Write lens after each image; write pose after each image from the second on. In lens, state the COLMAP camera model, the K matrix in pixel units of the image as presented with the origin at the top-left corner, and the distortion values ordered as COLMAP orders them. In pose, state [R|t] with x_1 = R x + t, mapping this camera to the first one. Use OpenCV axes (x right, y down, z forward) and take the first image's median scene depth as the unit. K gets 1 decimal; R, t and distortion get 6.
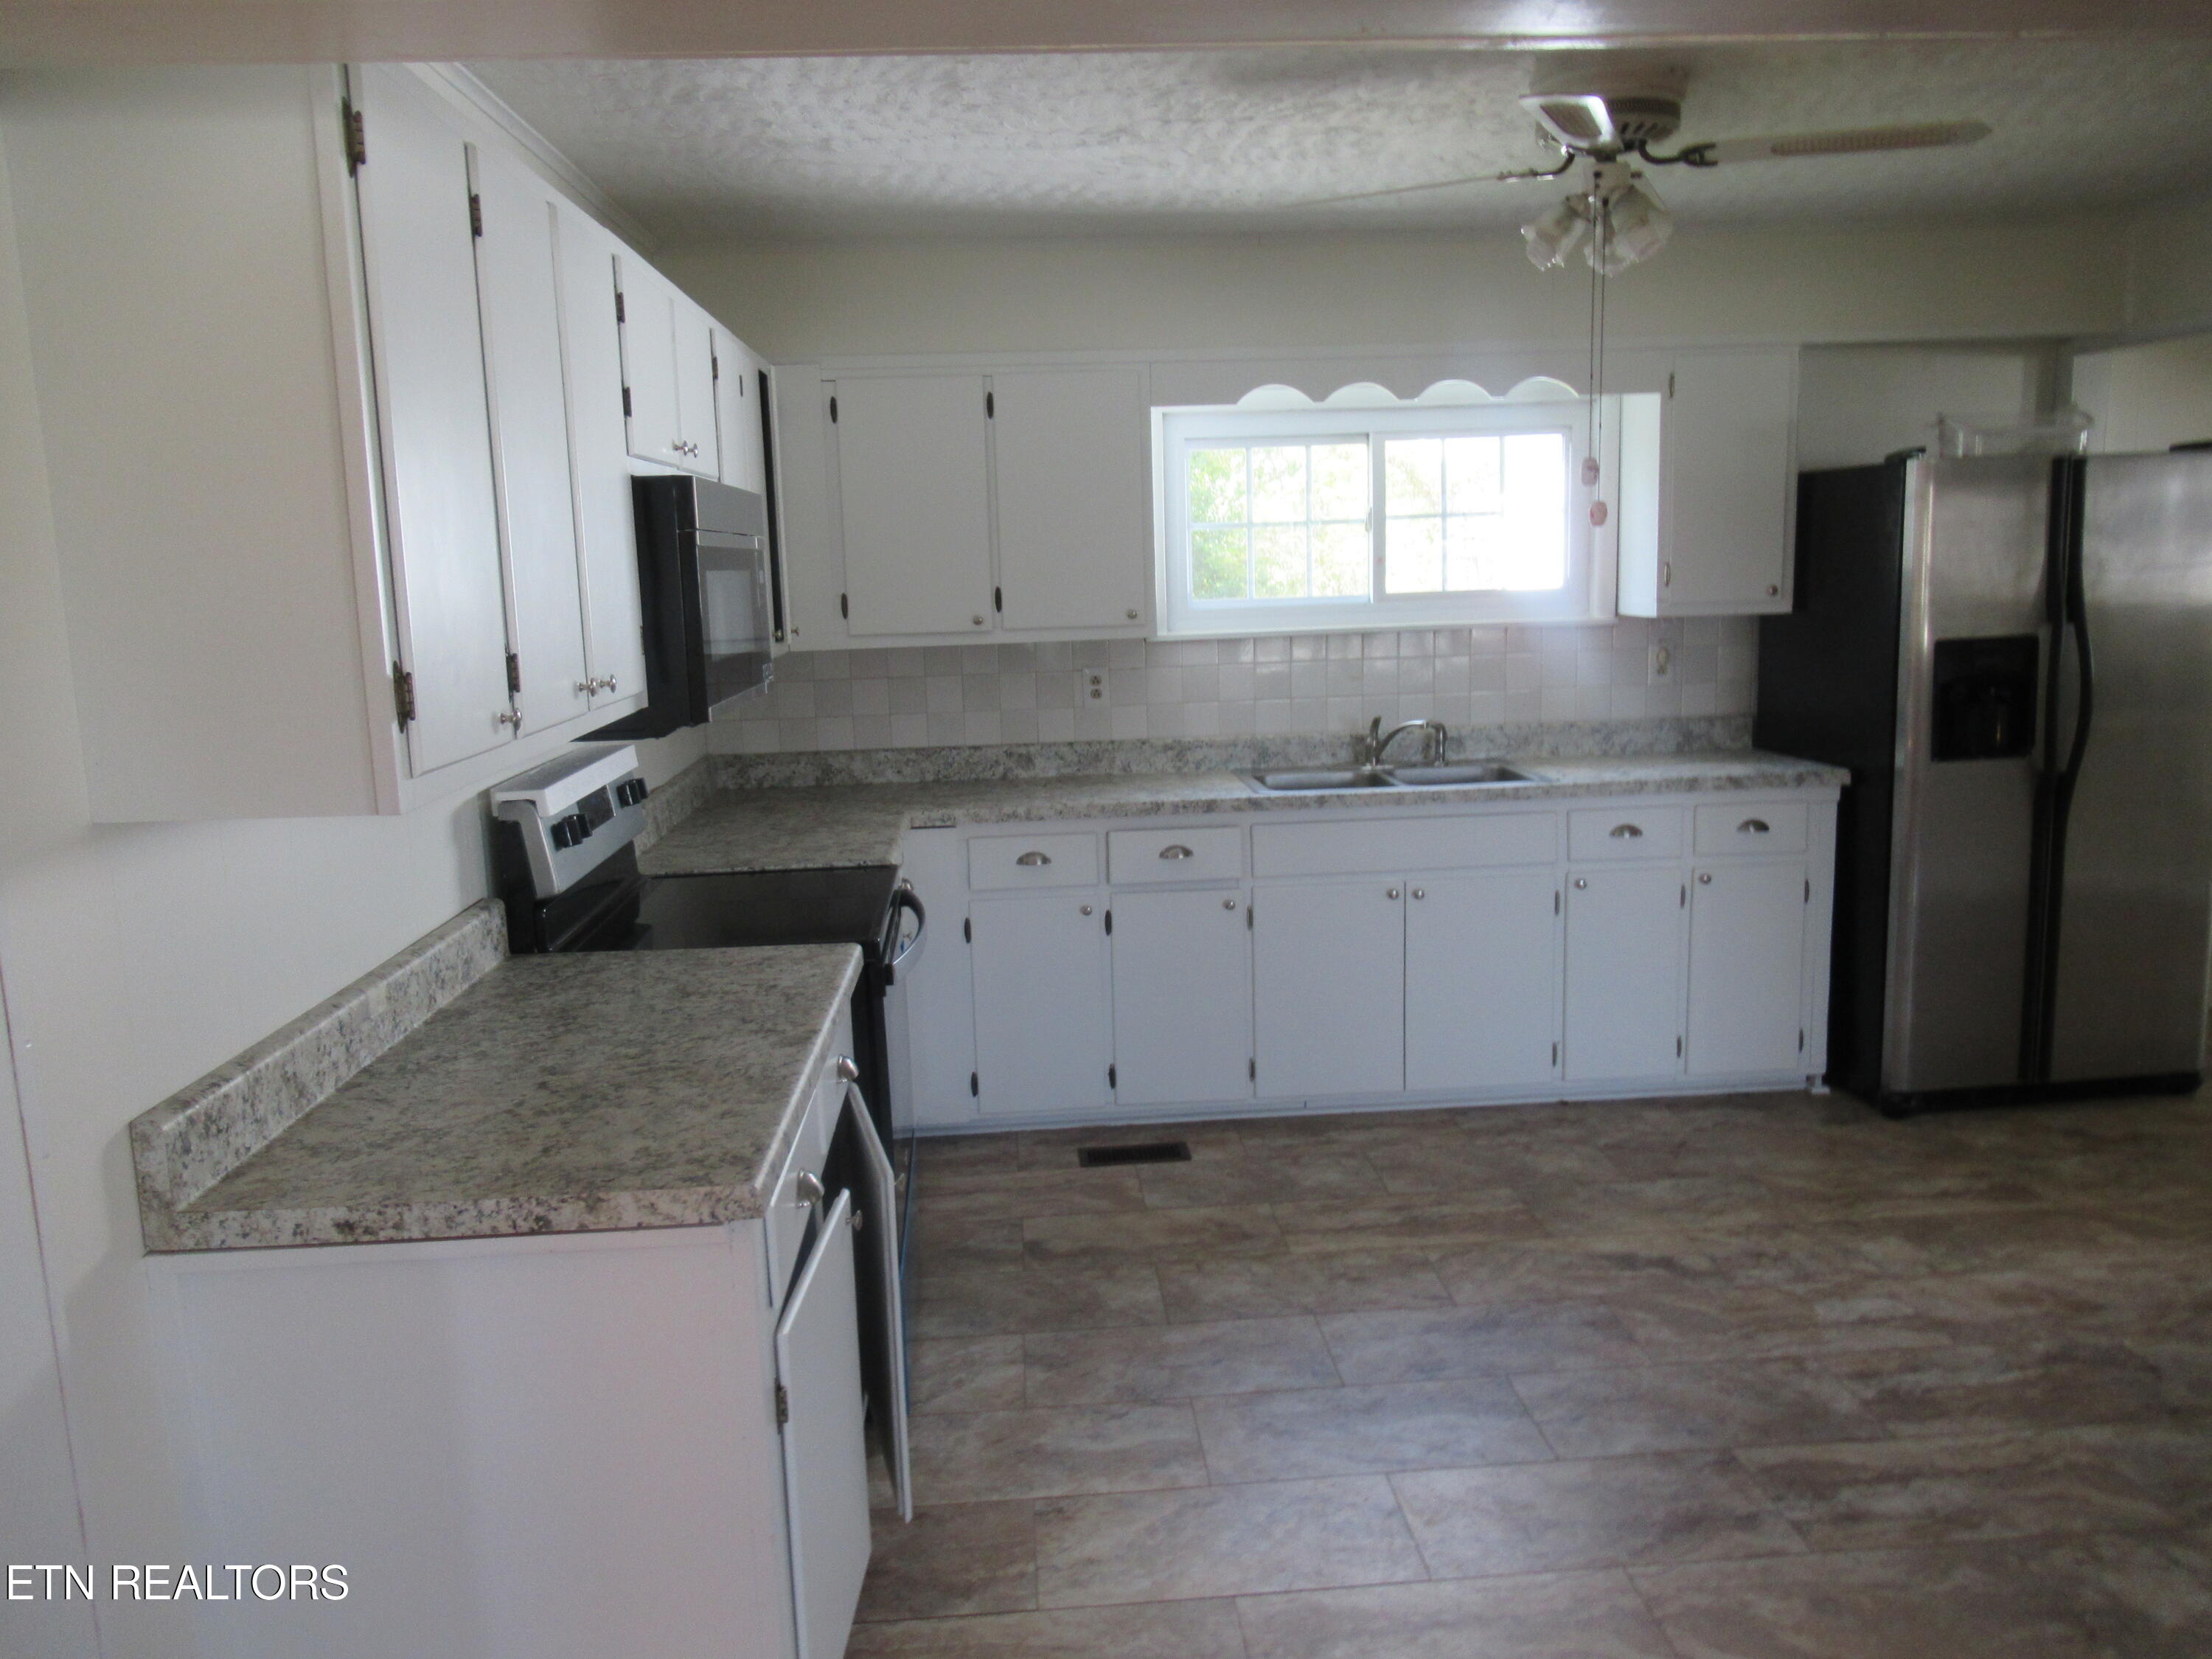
lens RADIAL K [[1646.4, 0, 1104.3], [0, 1646.4, 831.2], [0, 0, 1]] dist [-0.003389, 0.002019]
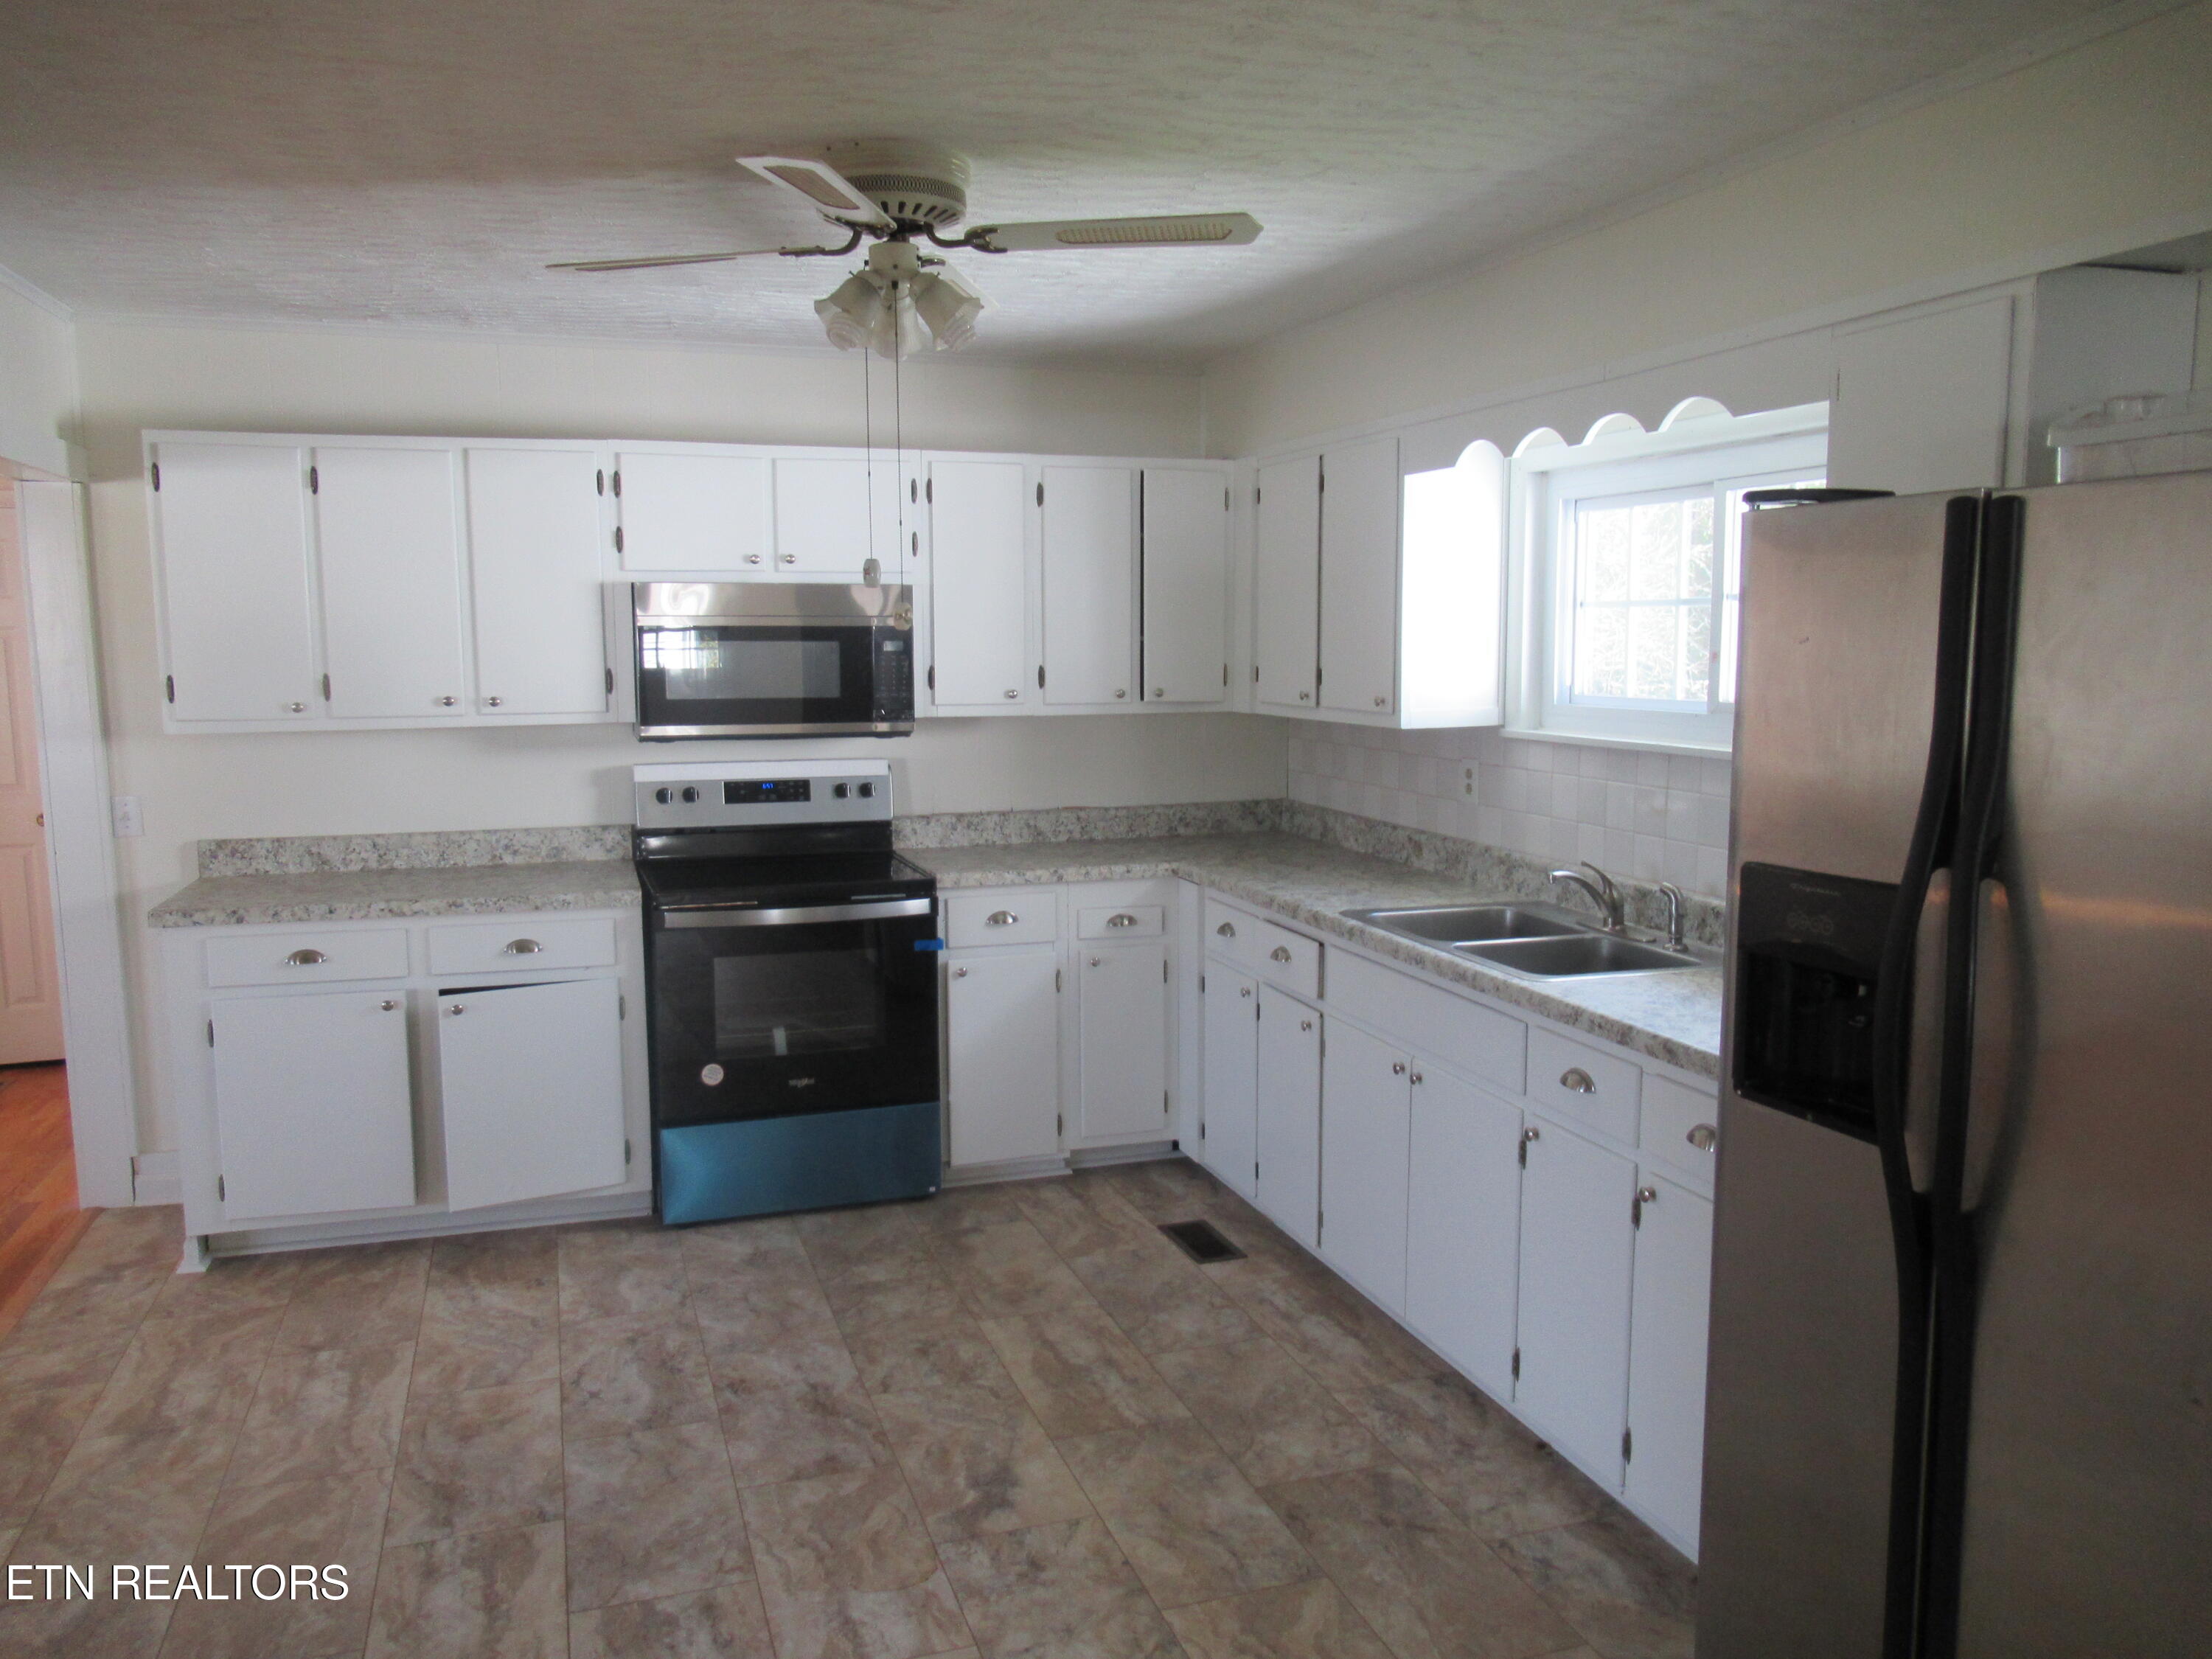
lens RADIAL K [[1646.4, 0, 1100.3], [0, 1646.4, 825.1], [0, 0, 1]] dist [-0.003389, 0.002019]
pose [[0.261060, 0.146313, -0.954170, 0.971561], [-0.162704, 0.980974, 0.105908, -0.153097], [0.951512, 0.127599, 0.279899, 0.678858]]
